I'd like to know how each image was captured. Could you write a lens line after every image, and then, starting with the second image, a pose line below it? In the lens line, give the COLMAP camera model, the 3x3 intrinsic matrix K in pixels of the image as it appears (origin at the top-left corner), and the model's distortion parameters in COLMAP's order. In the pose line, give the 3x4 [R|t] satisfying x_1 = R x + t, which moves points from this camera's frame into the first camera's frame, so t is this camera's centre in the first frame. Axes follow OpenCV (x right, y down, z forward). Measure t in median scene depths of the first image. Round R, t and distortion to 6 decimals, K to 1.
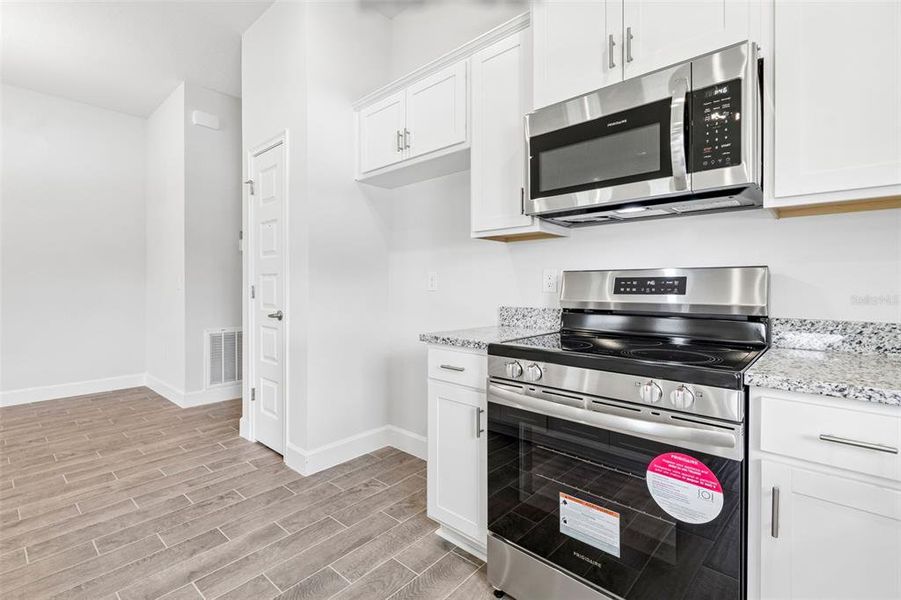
lens RADIAL K [[407.9, 0, 437.3], [0, 407.9, 289.4], [0, 0, 1]] dist [0.009506, -0.001170]
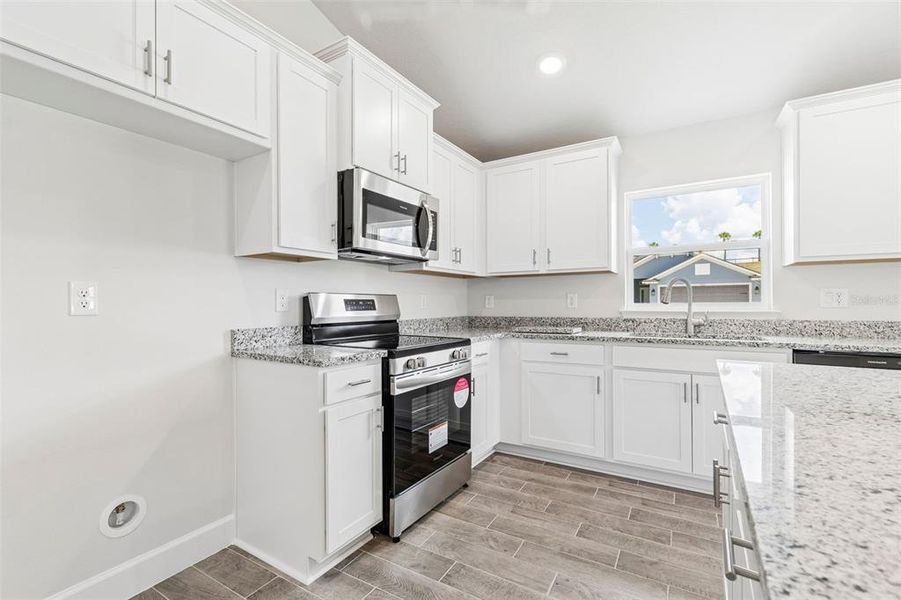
lens RADIAL K [[407.9, 0, 438.6], [0, 407.9, 303.8], [0, 0, 1]] dist [0.009506, -0.001170]
pose [[-0.182042, -0.000948, 0.983290, -0.913613], [0.010242, 0.999943, 0.002860, -0.012230], [-0.983237, 0.010591, -0.182022, 0.864601]]
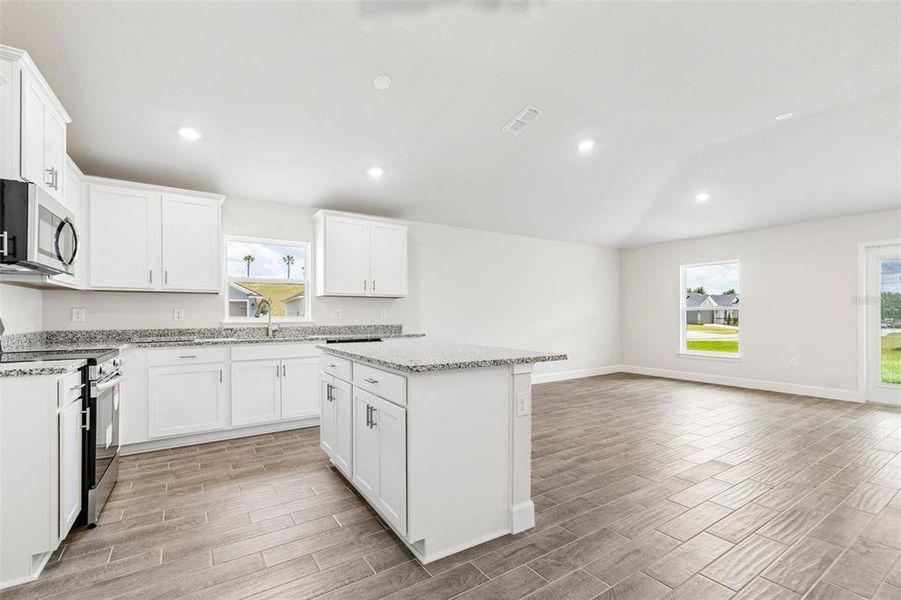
lens RADIAL K [[407.9, 0, 440.5], [0, 407.9, 315.0], [0, 0, 1]] dist [0.009506, -0.001170]
pose [[-0.963222, 0.001929, 0.268700, -1.155022], [0.003516, 0.999979, 0.005427, -0.019917], [-0.268684, 0.006172, -0.963209, 1.649783]]
